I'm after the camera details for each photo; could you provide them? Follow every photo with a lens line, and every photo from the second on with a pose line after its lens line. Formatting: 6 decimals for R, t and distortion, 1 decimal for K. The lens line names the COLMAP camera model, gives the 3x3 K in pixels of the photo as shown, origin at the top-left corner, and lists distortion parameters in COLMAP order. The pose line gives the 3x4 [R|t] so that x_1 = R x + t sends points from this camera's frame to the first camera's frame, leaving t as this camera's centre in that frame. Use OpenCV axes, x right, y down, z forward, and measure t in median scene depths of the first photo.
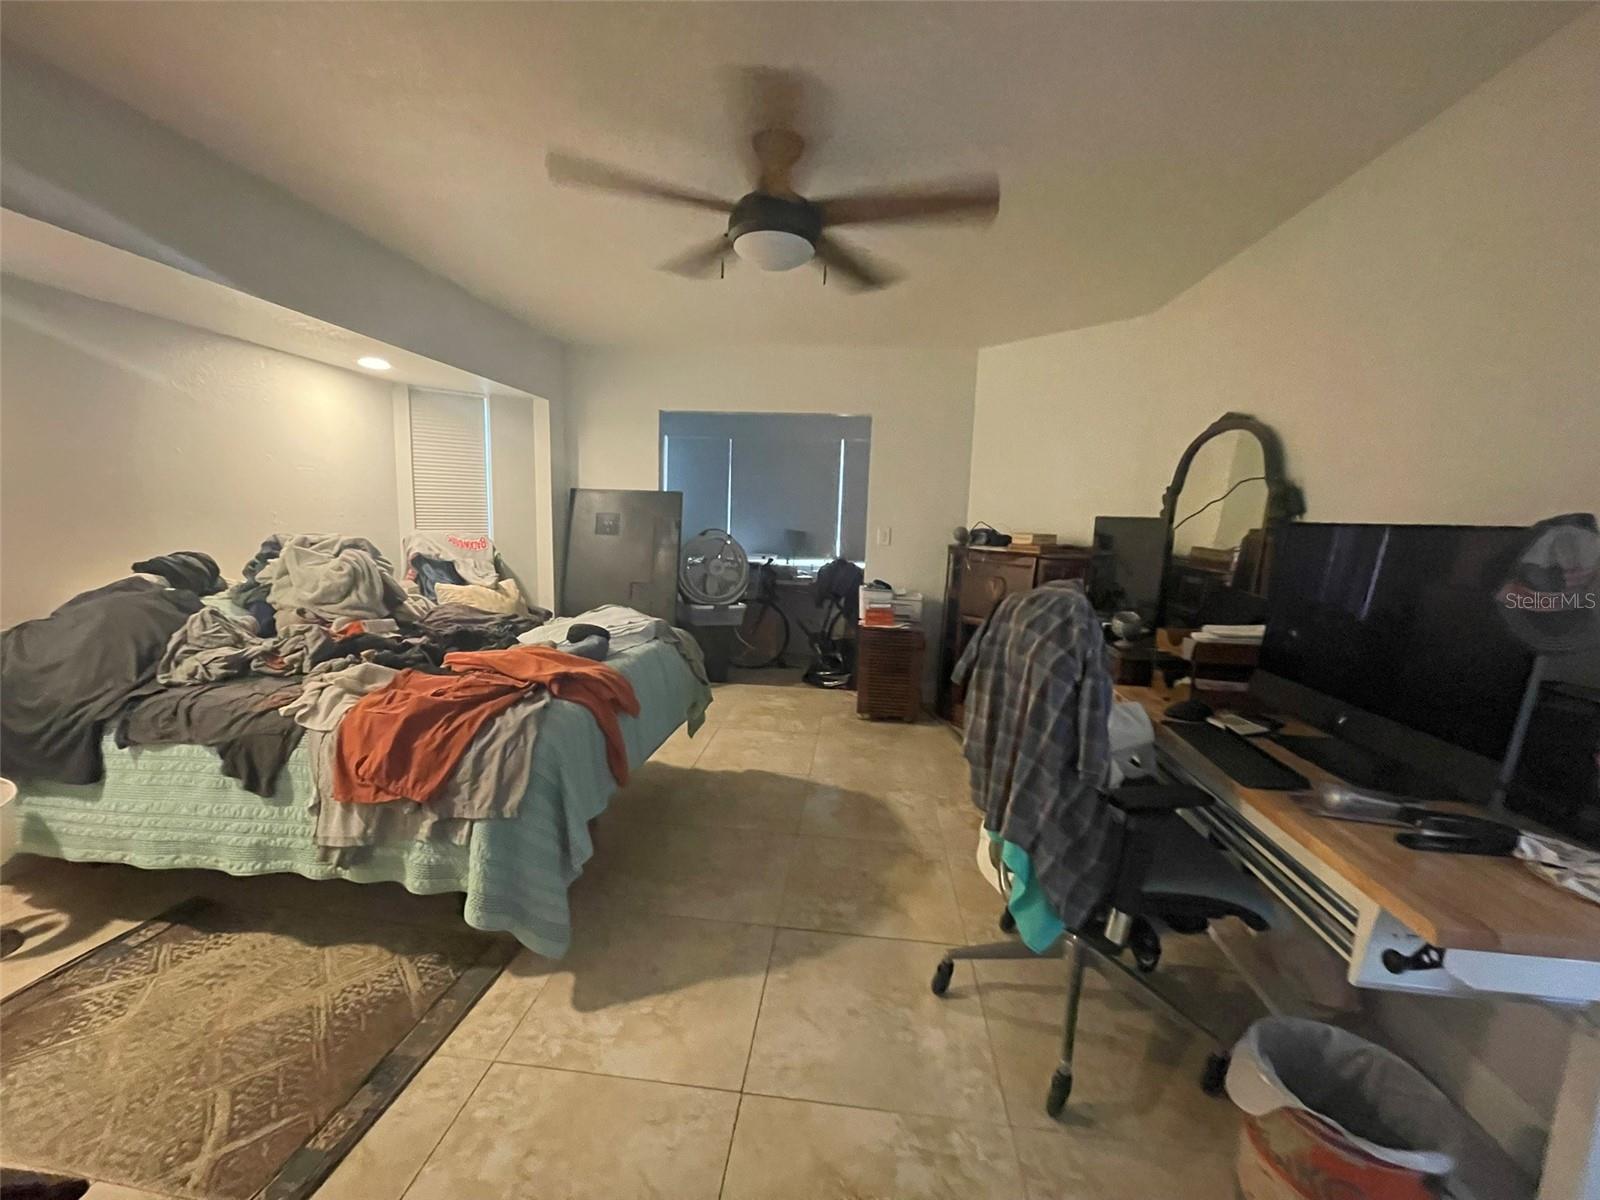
lens RADIAL K [[639.0, 0, 800.0], [0, 639.0, 600.0], [0, 0, 1]] dist [-0.001605, 0.000163]
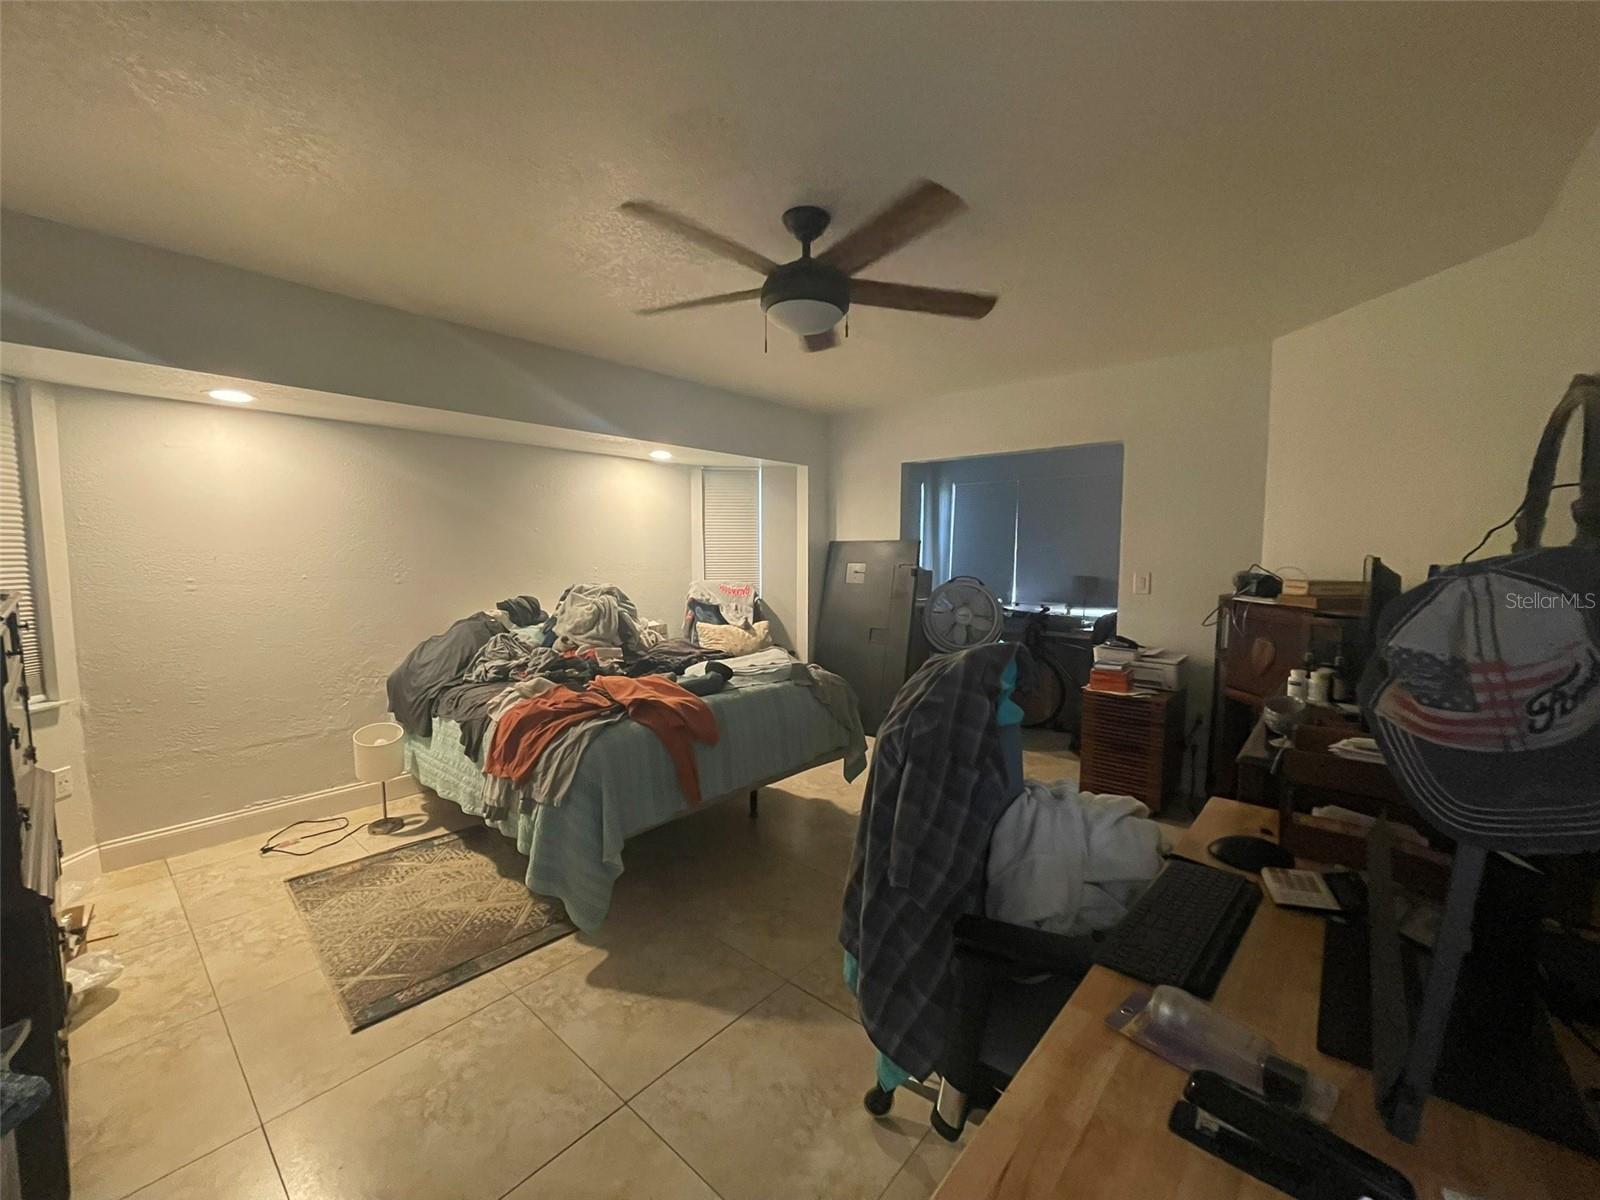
lens RADIAL K [[639.0, 0, 800.0], [0, 639.0, 600.0], [0, 0, 1]] dist [-0.001605, 0.000163]
pose [[0.819524, 0.012578, -0.572907, 0.557888], [-0.053063, 0.997129, -0.054014, -0.023424], [0.570583, 0.074666, 0.817839, 0.165215]]
